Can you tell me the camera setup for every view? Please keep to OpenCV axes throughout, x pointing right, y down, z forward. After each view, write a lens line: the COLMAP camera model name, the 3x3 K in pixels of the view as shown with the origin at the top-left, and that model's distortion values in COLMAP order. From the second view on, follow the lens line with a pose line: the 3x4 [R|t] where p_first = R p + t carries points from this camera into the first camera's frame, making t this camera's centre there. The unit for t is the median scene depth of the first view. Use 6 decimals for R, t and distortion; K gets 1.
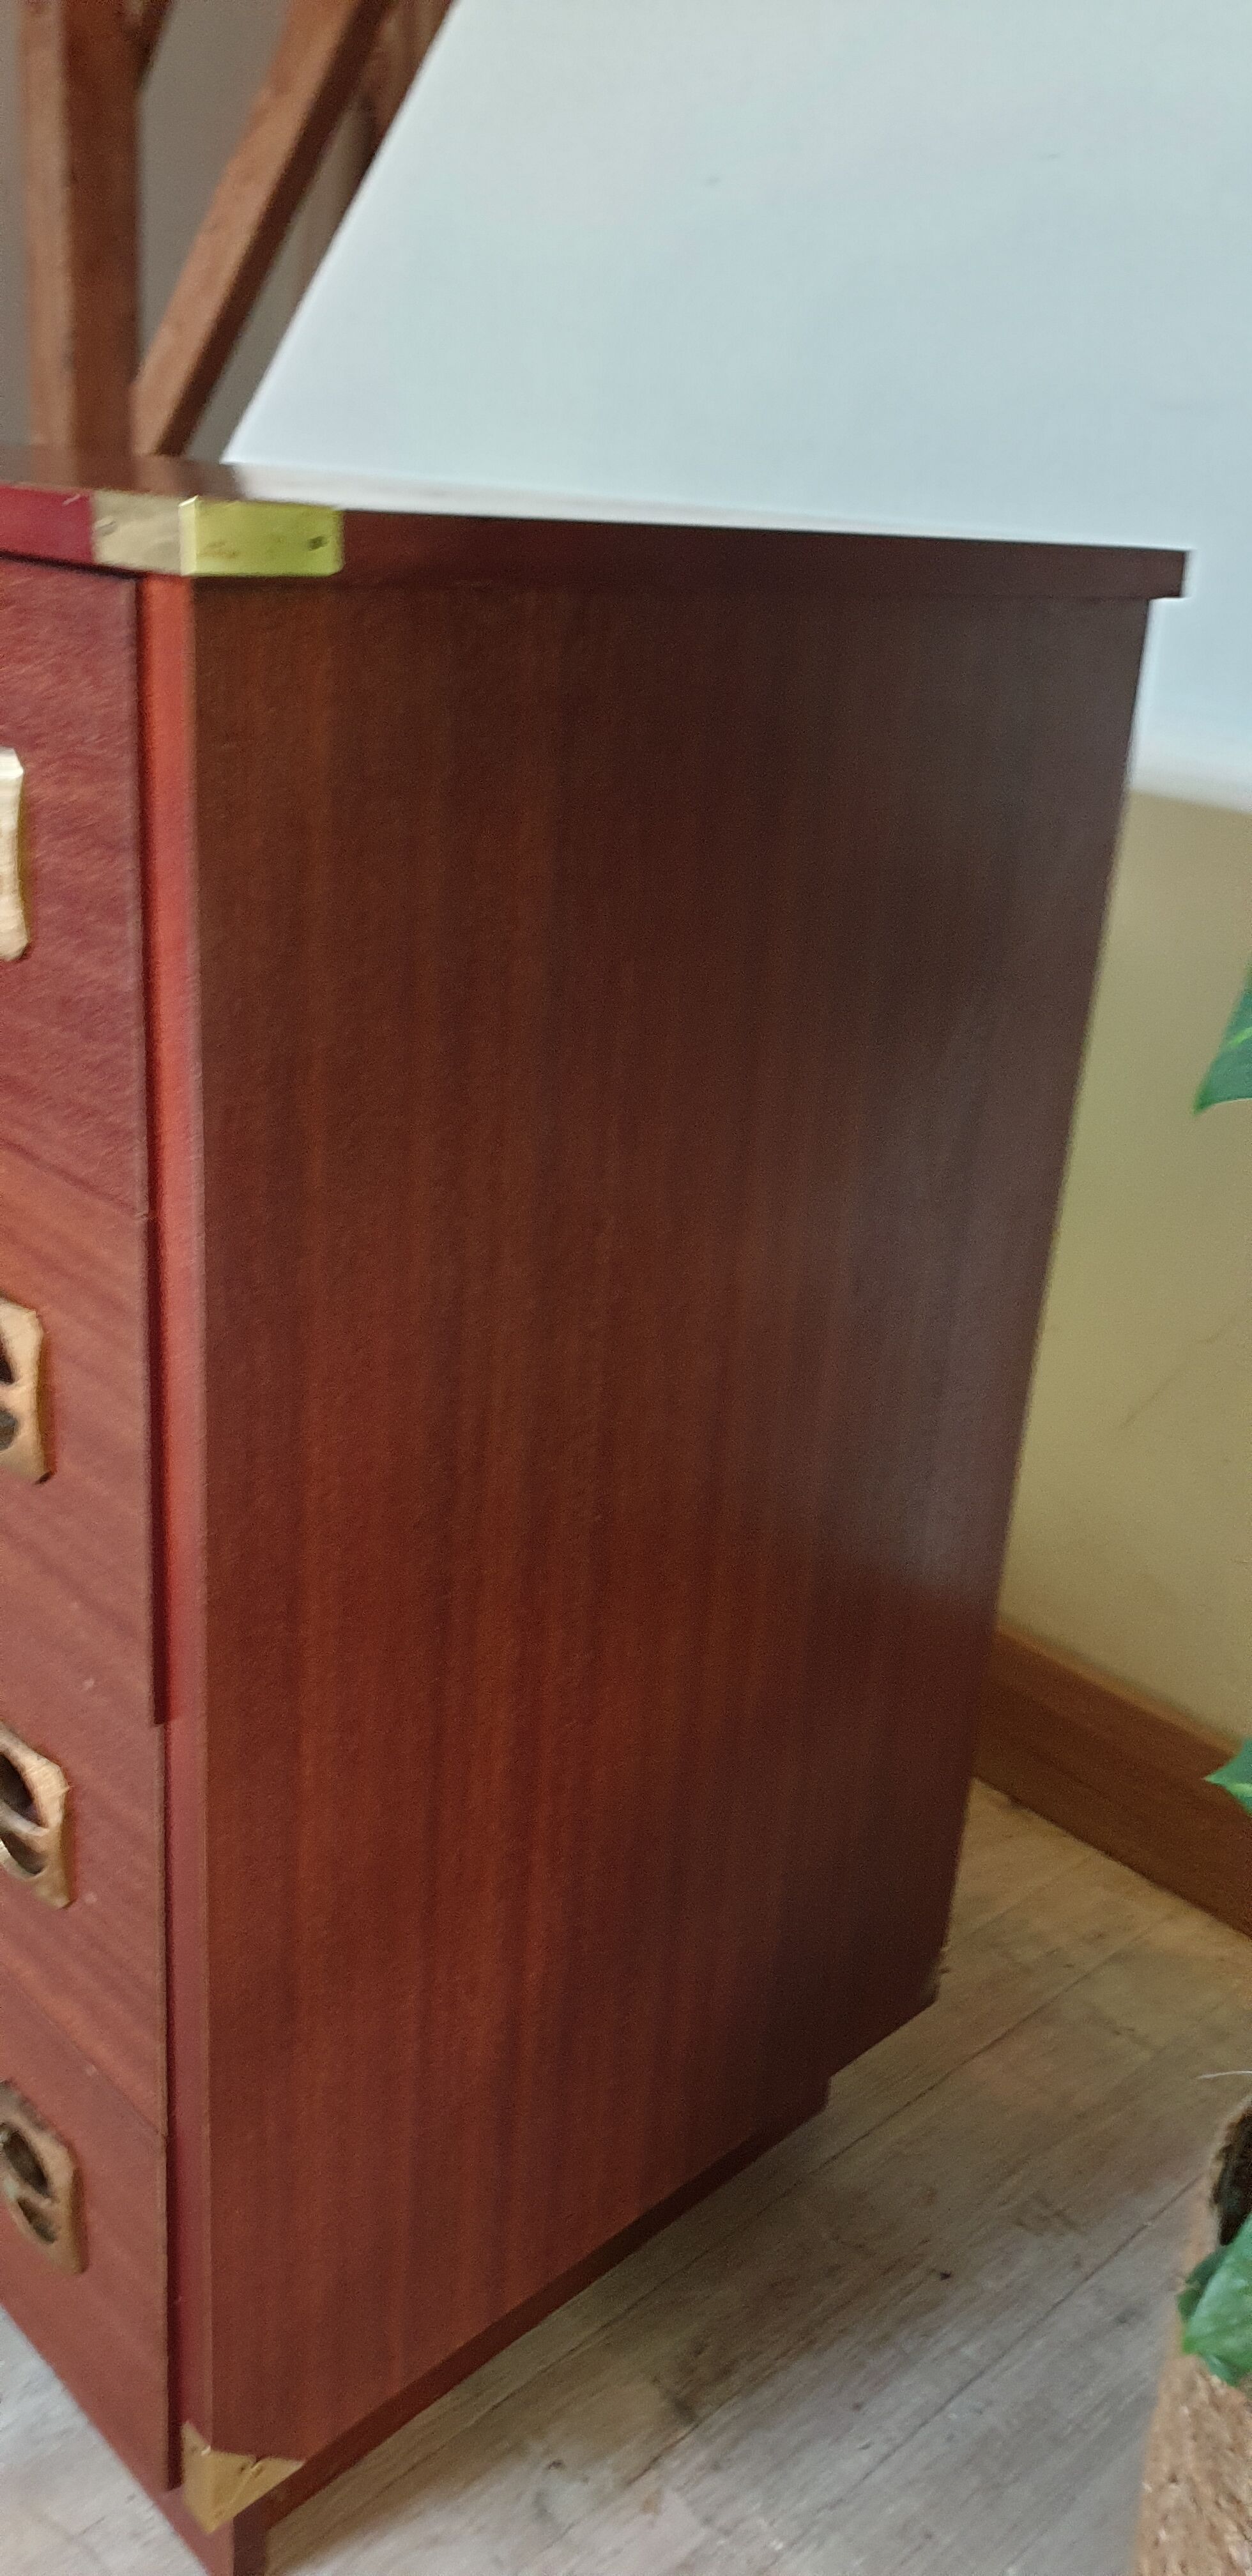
lens RADIAL K [[1998.8, 0, 604.7], [0, 1998.8, 1262.3], [0, 0, 1]] dist [0.068678, -0.001450]
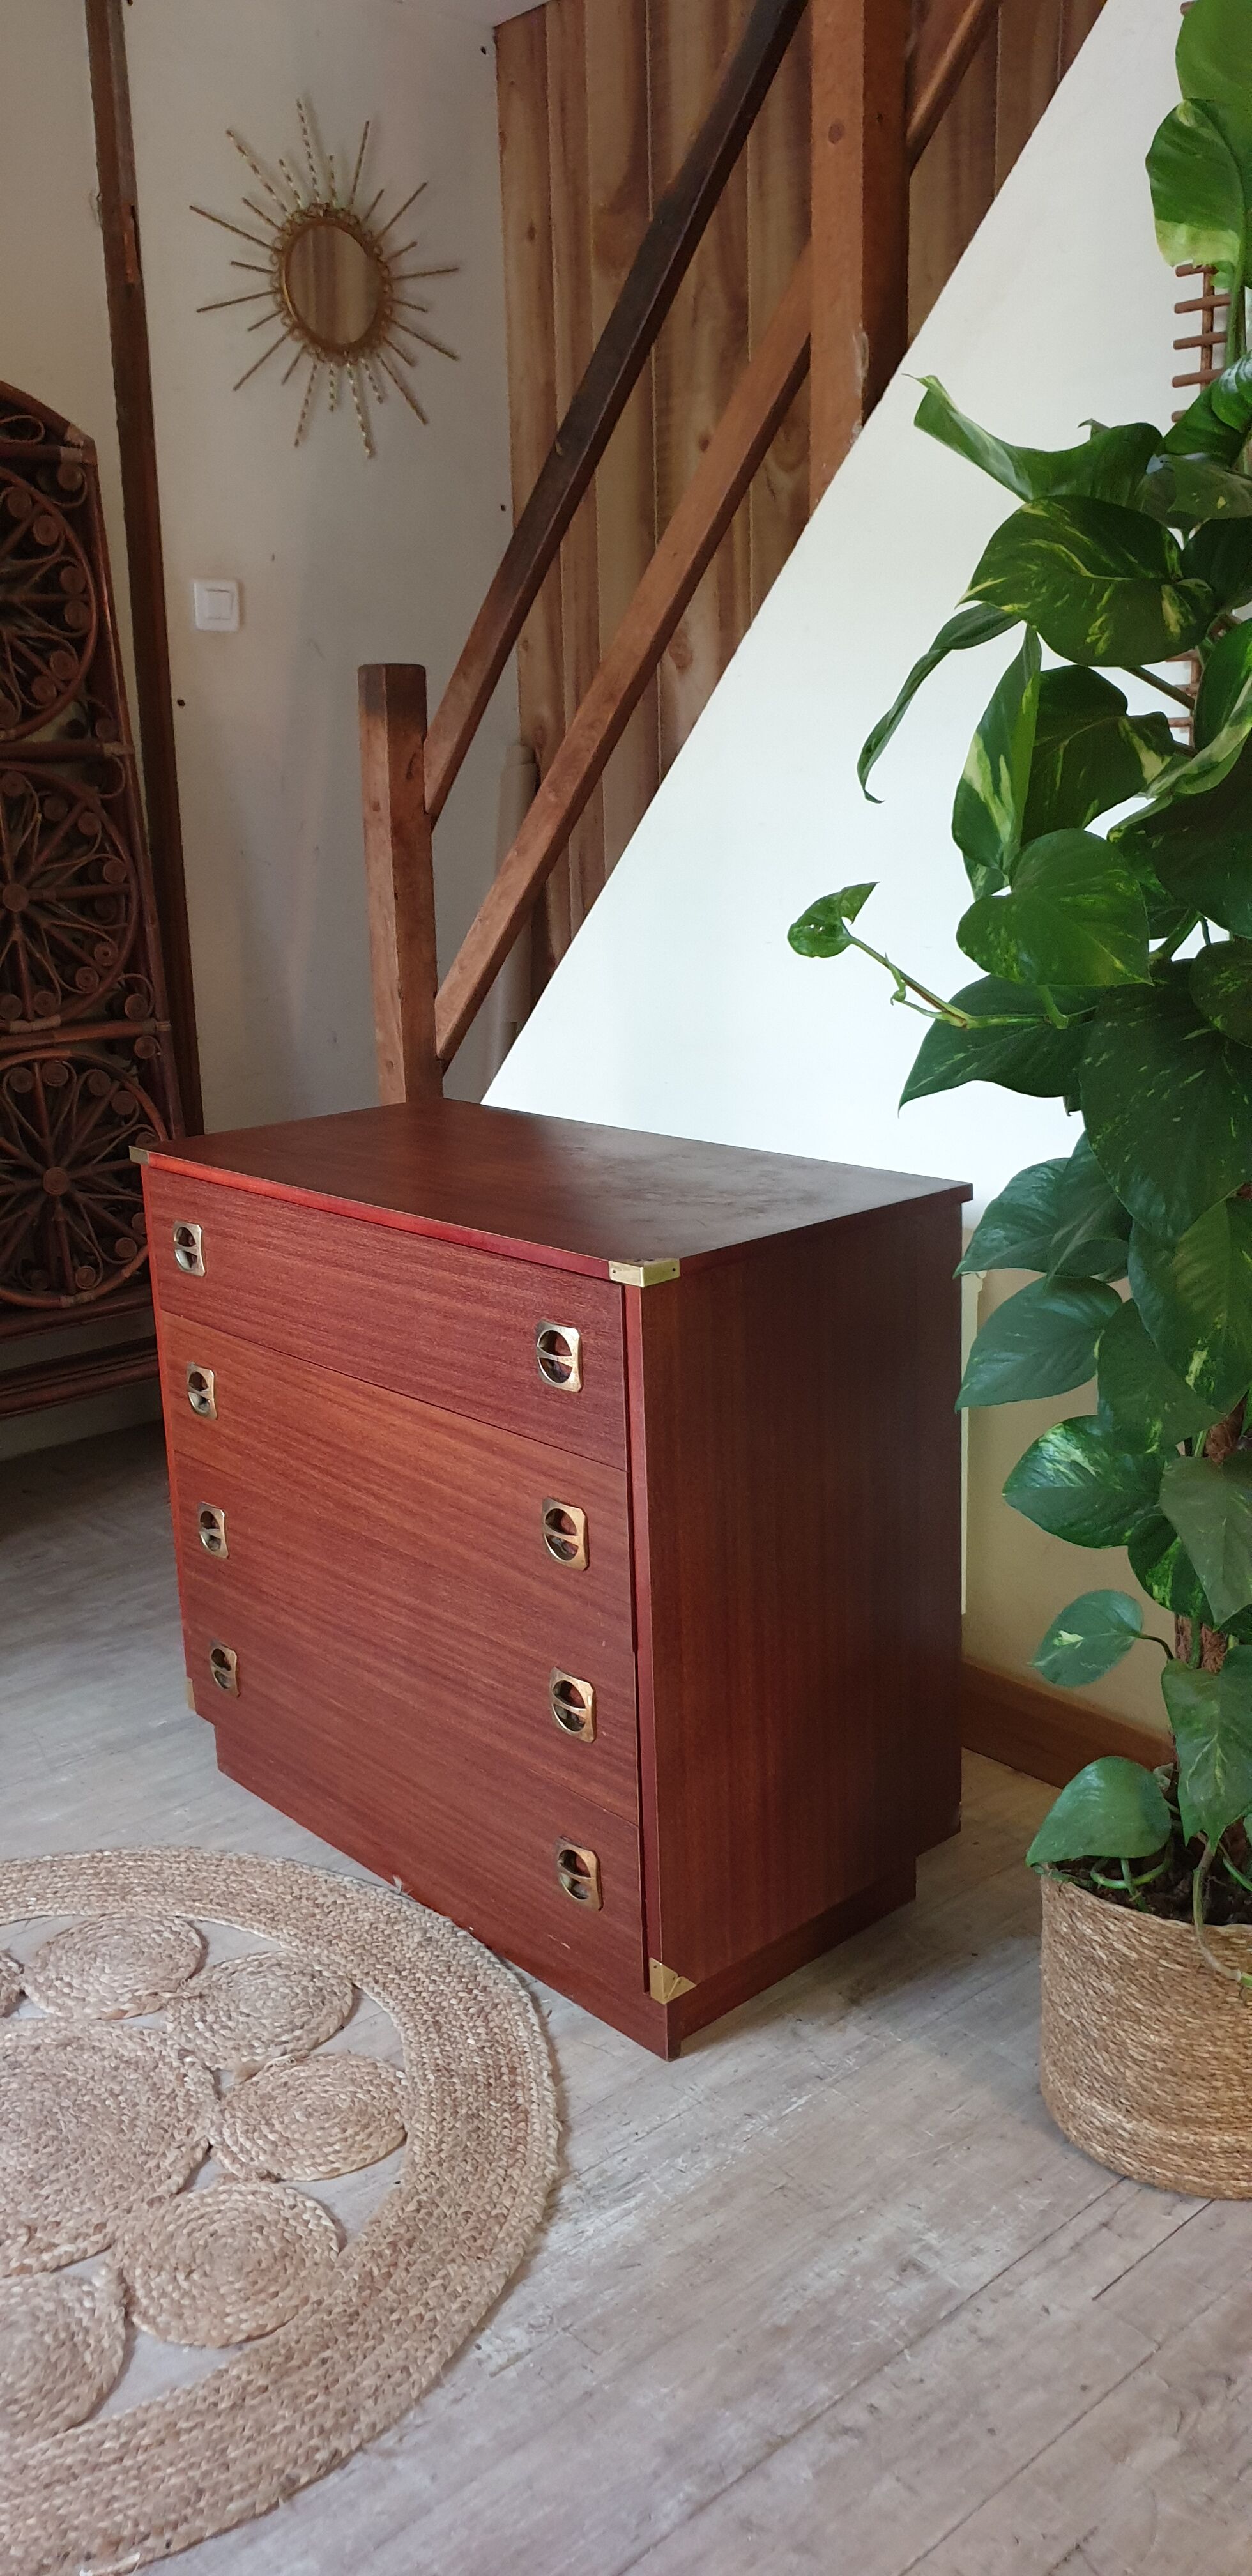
lens RADIAL K [[2018.5, 0, 625.5], [0, 2018.5, 1207.9], [0, 0, 1]] dist [0.060041, 0.005374]
pose [[0.995156, -0.088410, -0.042996, -0.043493], [0.080379, 0.983519, -0.161953, 0.059453], [0.056606, 0.157713, 0.985861, -1.562374]]
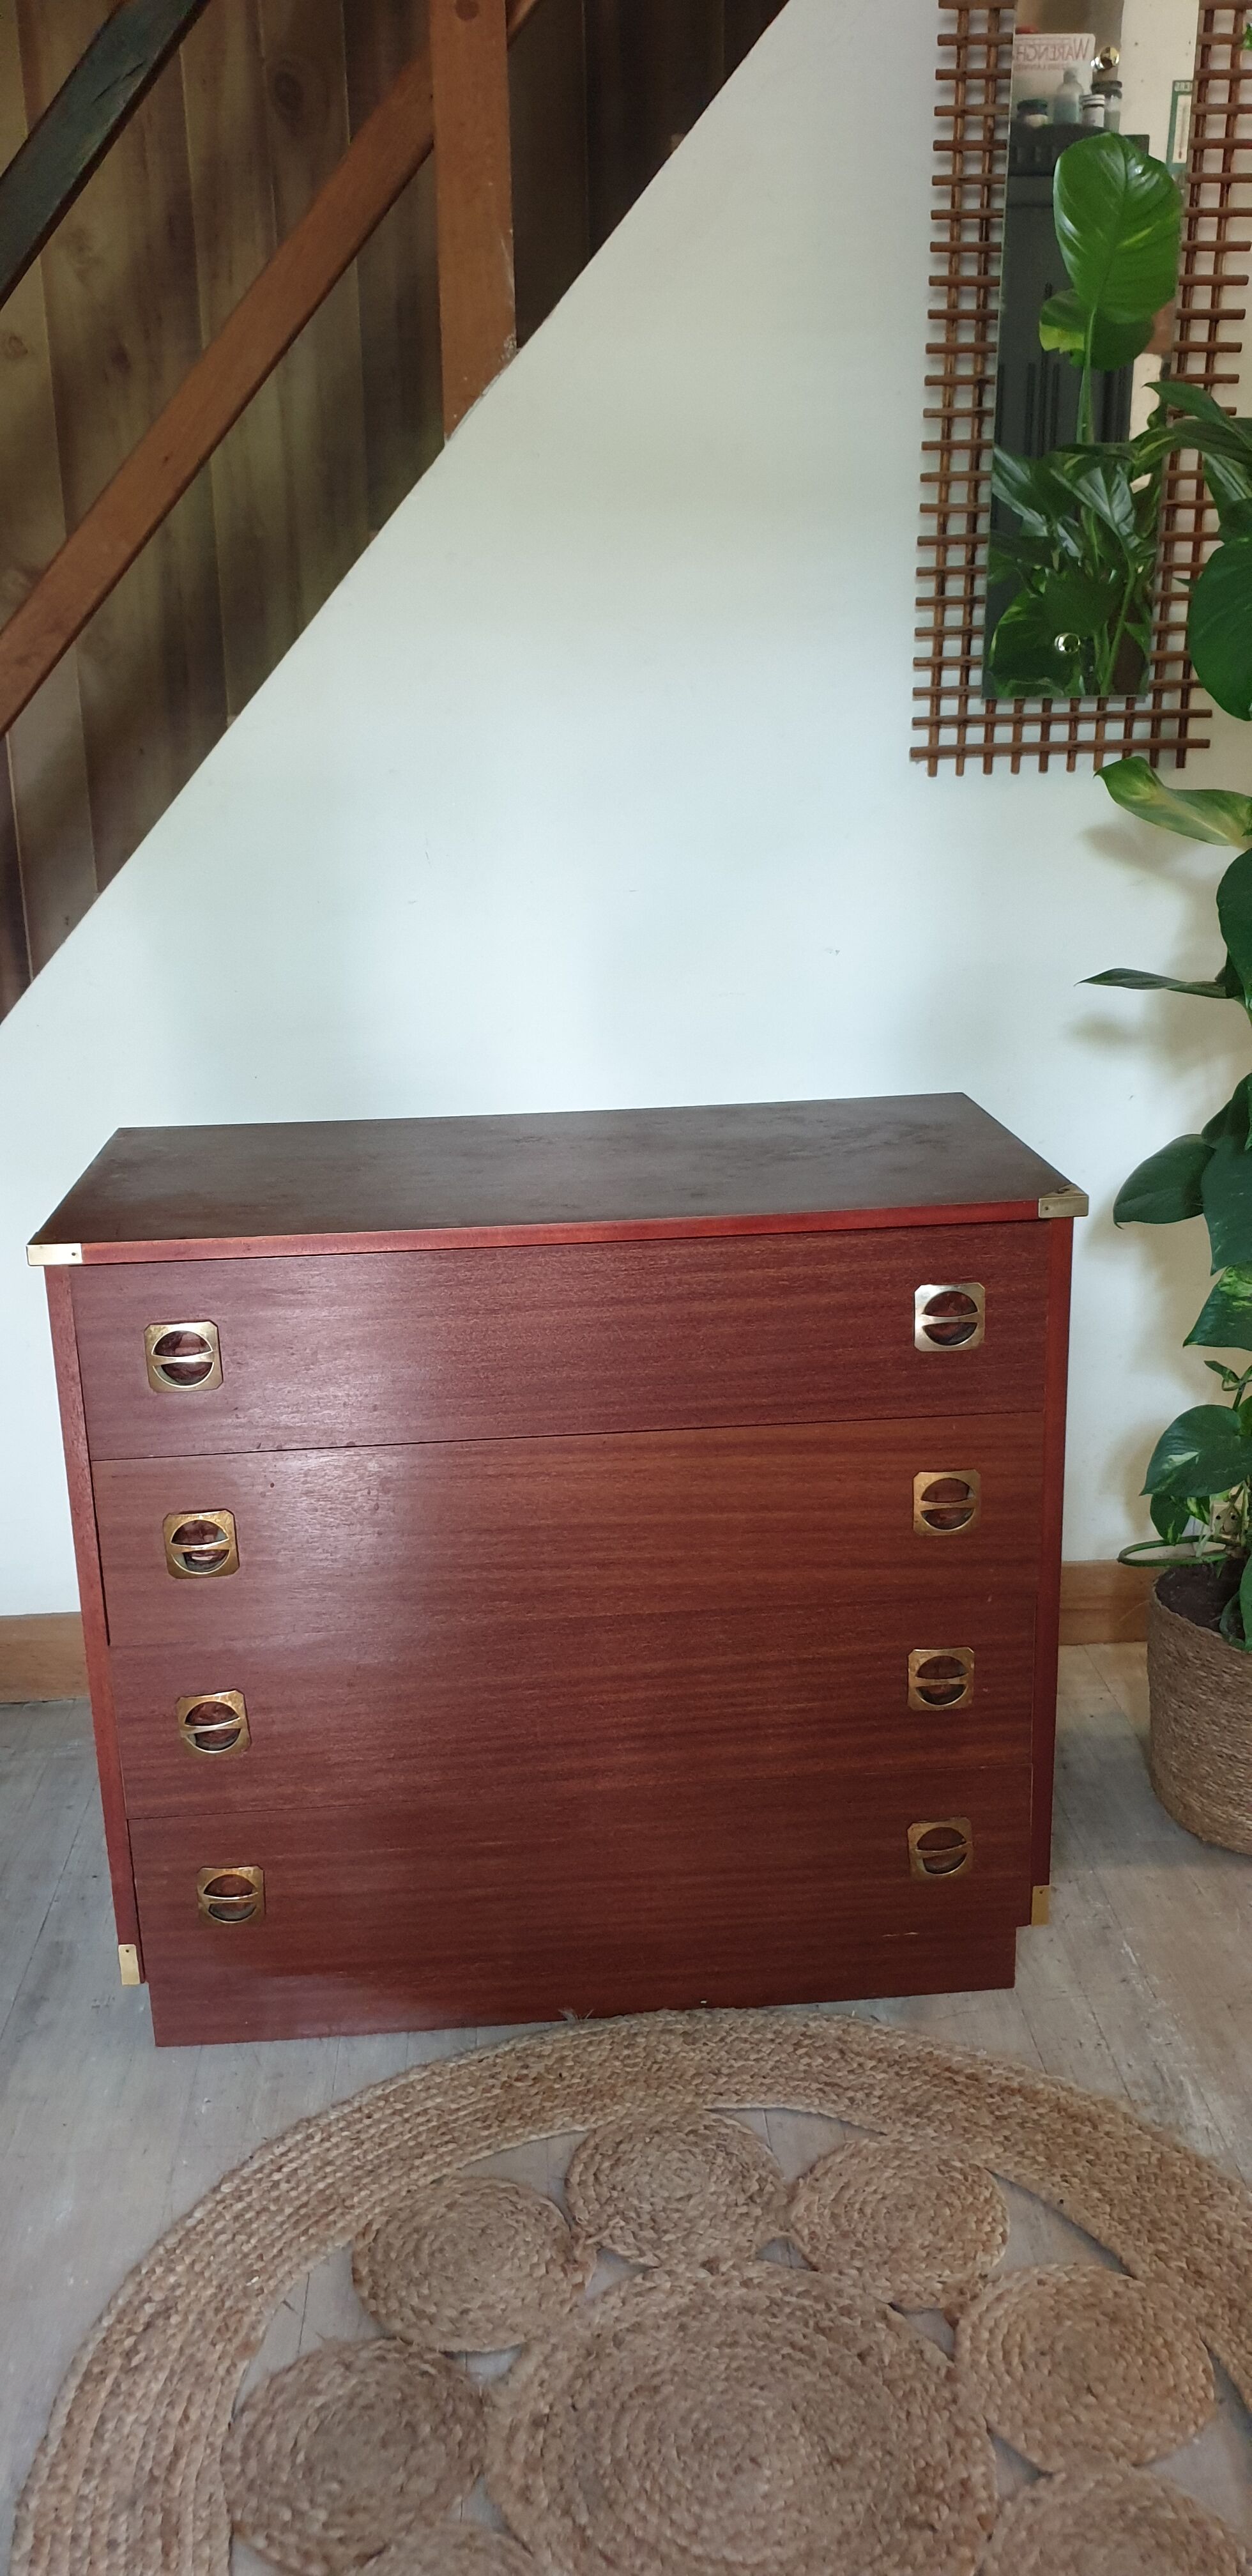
lens RADIAL K [[1998.8, 0, 604.7], [0, 1998.8, 1262.3], [0, 0, 1]] dist [0.068678, -0.001450]
pose [[0.622713, -0.280999, 0.730252, -2.069062], [0.344931, 0.936294, 0.066148, -0.491769], [-0.702318, 0.210696, 0.679968, -0.481885]]
